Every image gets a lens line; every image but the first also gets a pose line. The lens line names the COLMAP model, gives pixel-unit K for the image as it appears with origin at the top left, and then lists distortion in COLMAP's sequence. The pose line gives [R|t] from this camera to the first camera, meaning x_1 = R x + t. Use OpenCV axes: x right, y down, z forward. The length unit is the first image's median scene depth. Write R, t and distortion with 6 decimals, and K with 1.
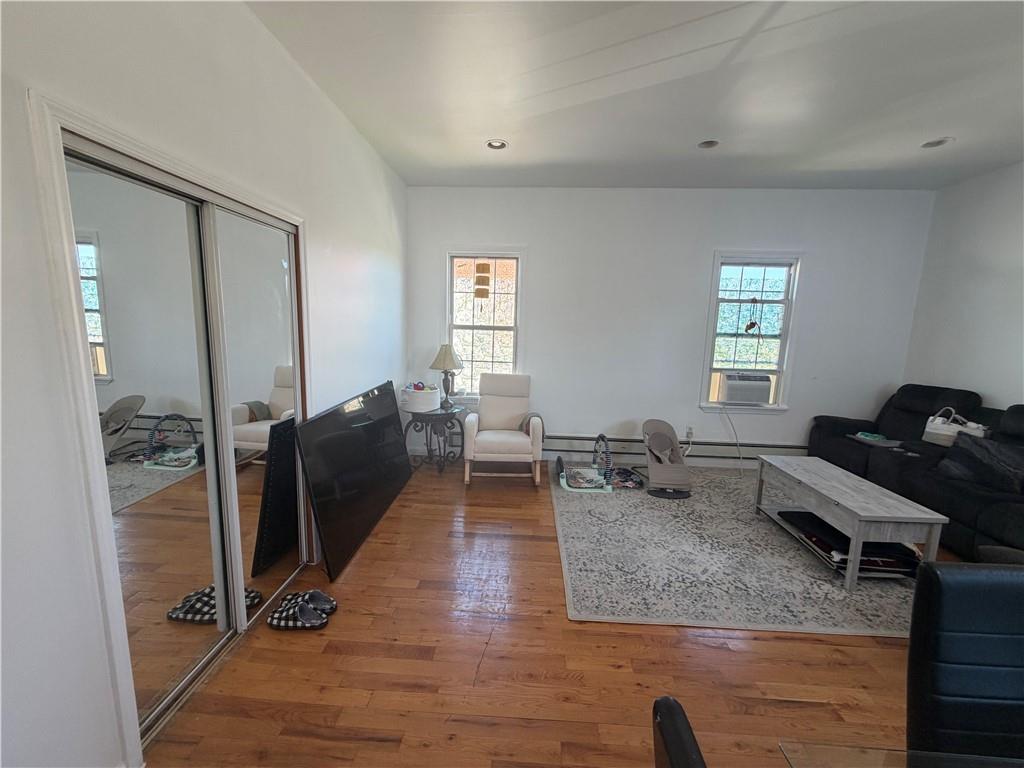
lens RADIAL K [[407.0, 0, 506.5], [0, 407.0, 381.5], [0, 0, 1]] dist [-0.002291, -0.000035]
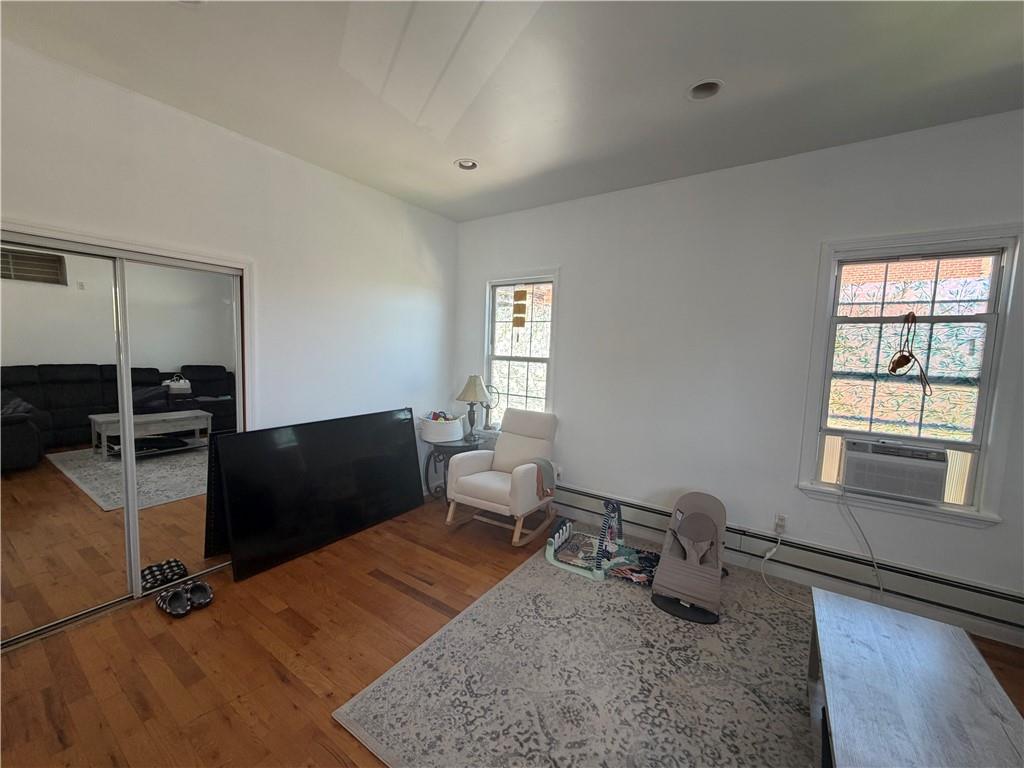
lens RADIAL K [[407.0, 0, 509.0], [0, 407.0, 382.2], [0, 0, 1]] dist [-0.002291, -0.000035]
pose [[0.853166, 0.042495, -0.519906, 0.419599], [-0.085437, 0.994601, -0.058907, -0.024687], [0.514595, 0.094677, 0.852190, 0.217136]]
